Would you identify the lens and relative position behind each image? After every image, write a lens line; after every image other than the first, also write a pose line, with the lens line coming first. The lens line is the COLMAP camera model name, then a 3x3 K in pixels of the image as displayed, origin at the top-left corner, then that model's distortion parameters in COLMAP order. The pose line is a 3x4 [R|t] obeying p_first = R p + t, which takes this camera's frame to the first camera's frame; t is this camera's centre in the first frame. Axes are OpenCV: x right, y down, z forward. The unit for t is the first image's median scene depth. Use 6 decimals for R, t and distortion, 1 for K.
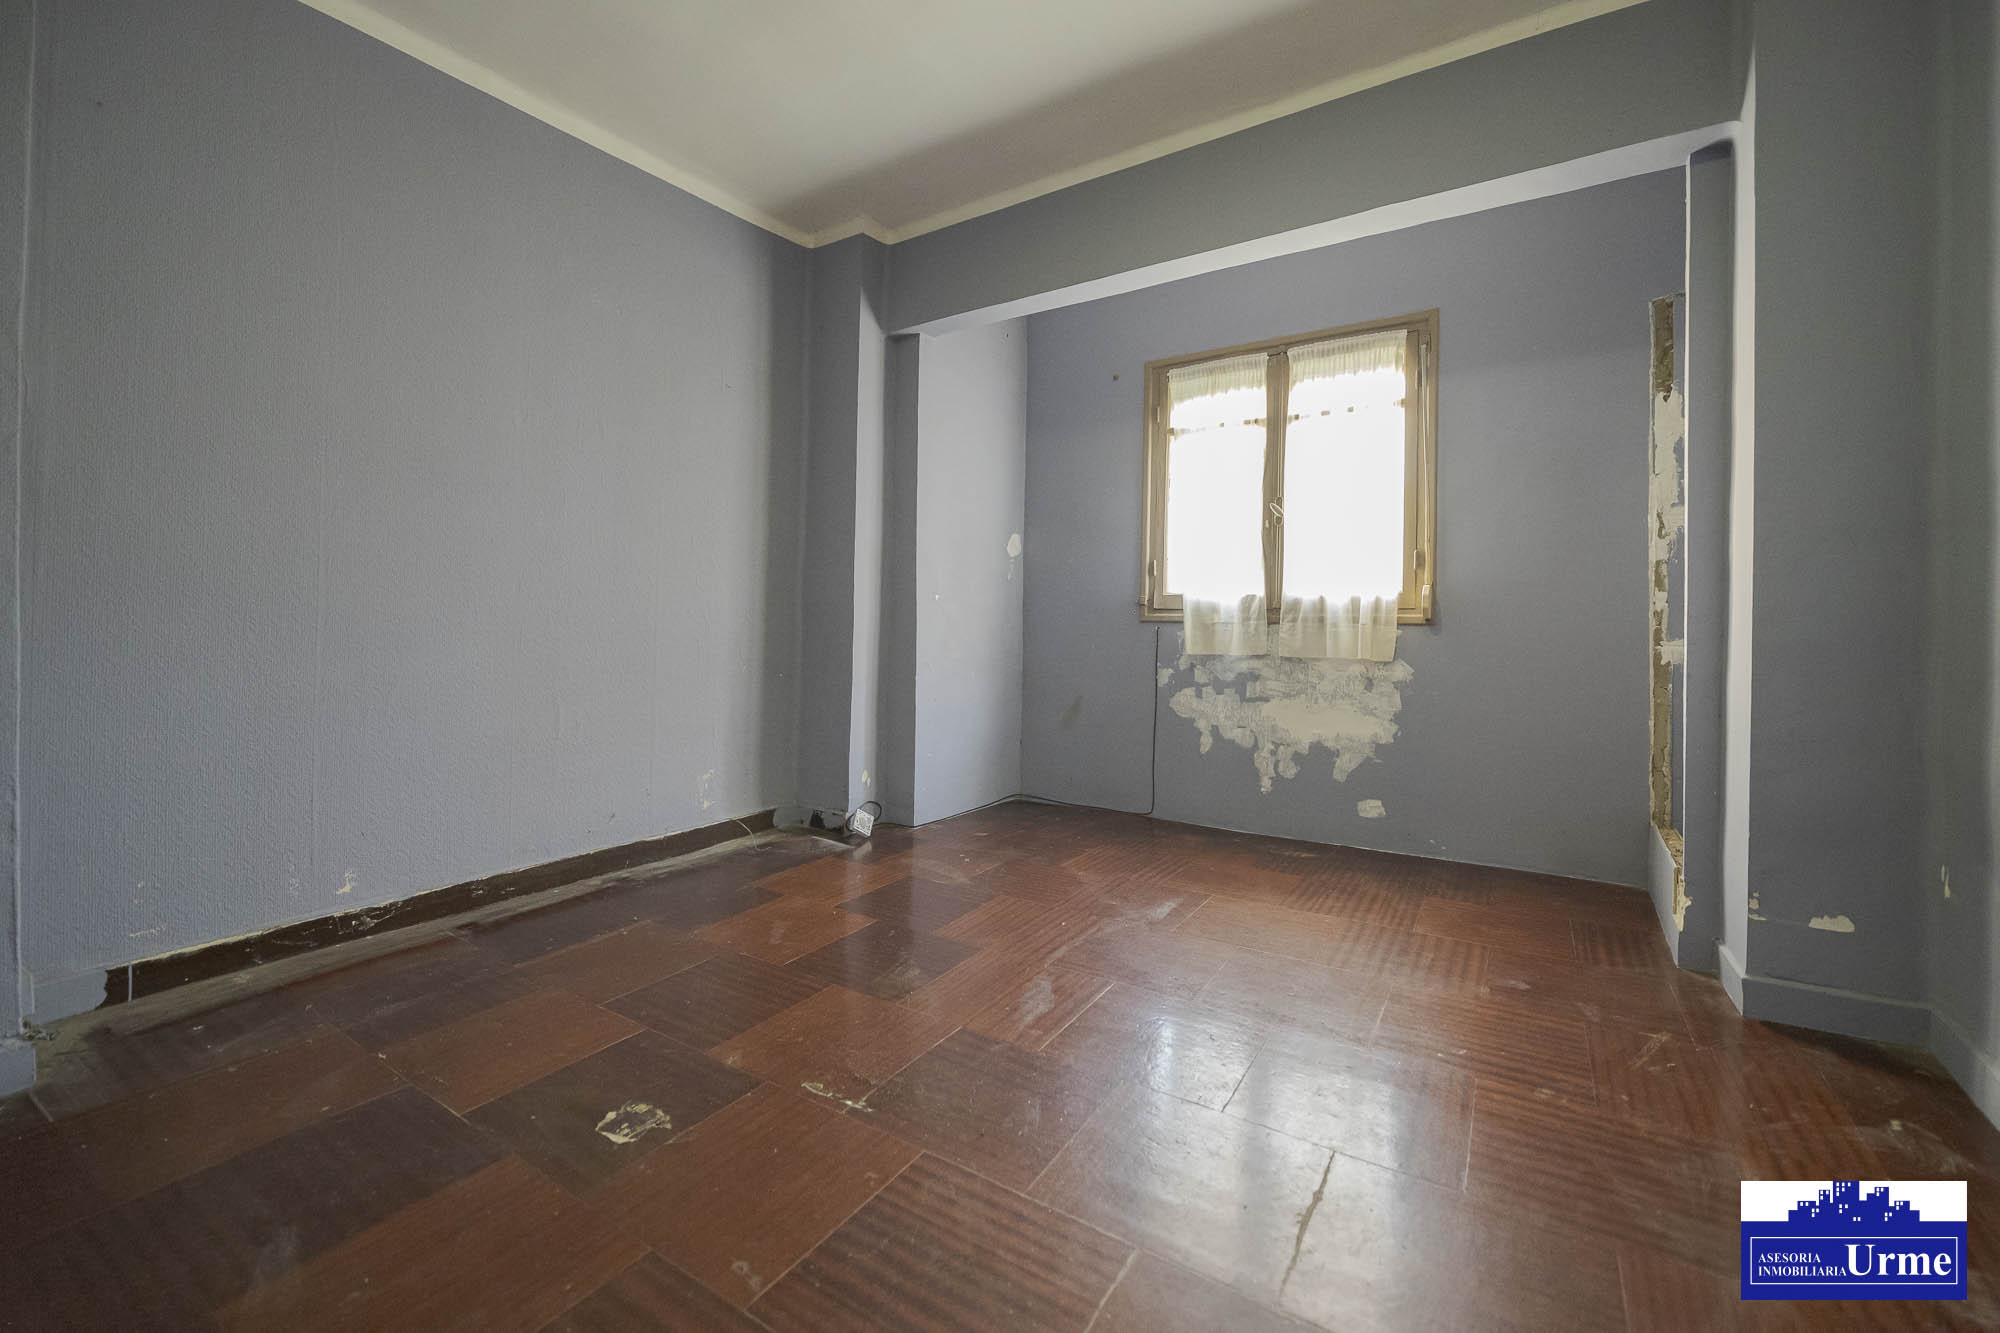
lens RADIAL K [[822.9, 0, 993.6], [0, 822.9, 611.0], [0, 0, 1]] dist [-0.001341, -0.000293]
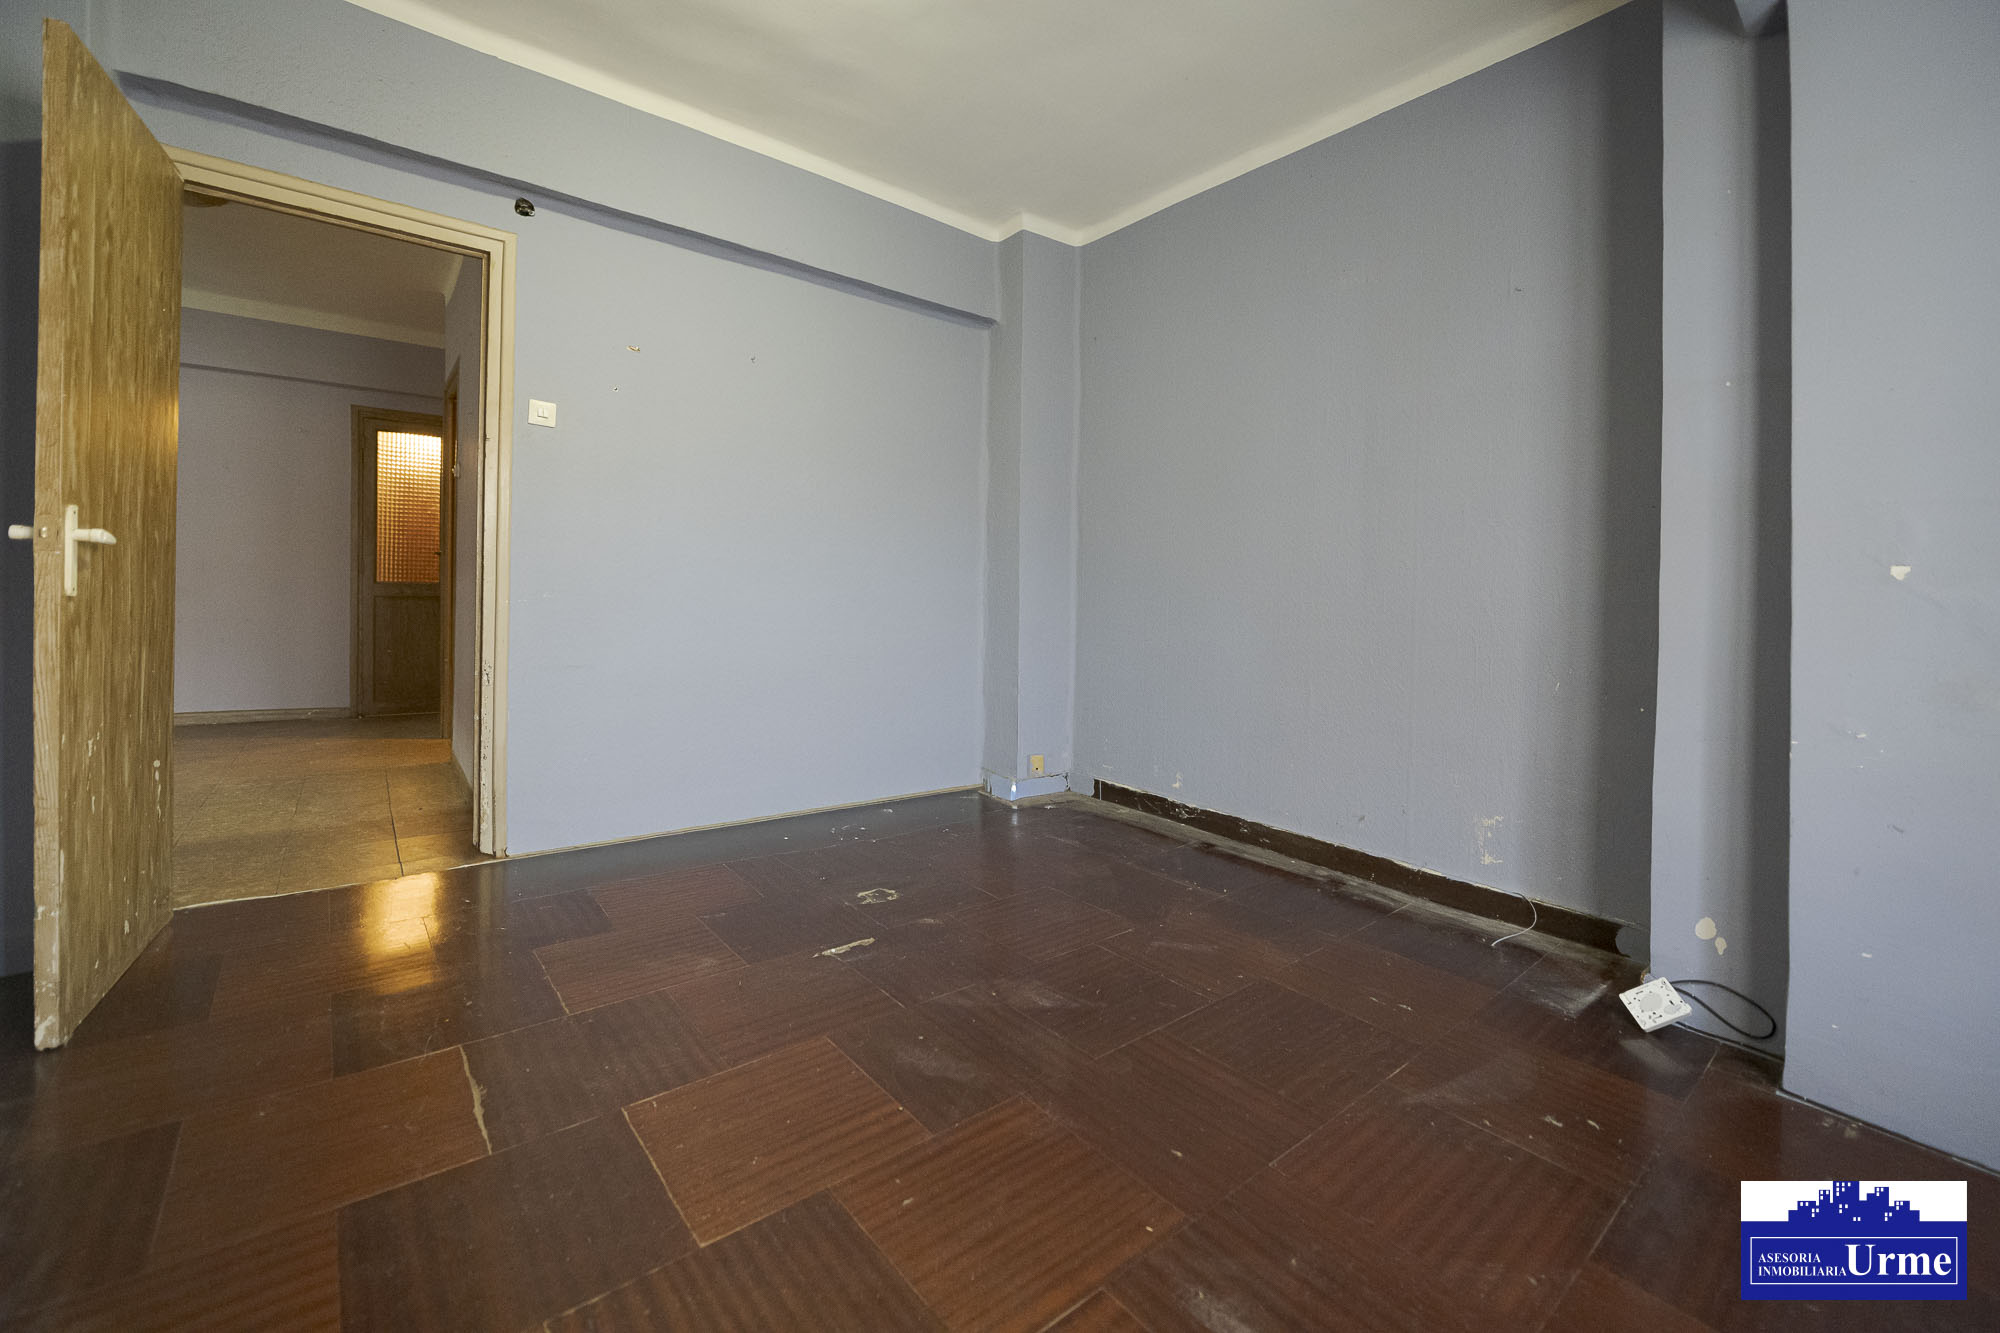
lens RADIAL K [[816.2, 0, 994.7], [0, 816.2, 623.8], [0, 0, 1]] dist [-0.022068, -0.000035]
pose [[-0.296670, 0.026621, -0.954609, 0.606458], [-0.024358, 0.999075, 0.035430, 0.007363], [0.954669, 0.033763, -0.295747, 0.987486]]
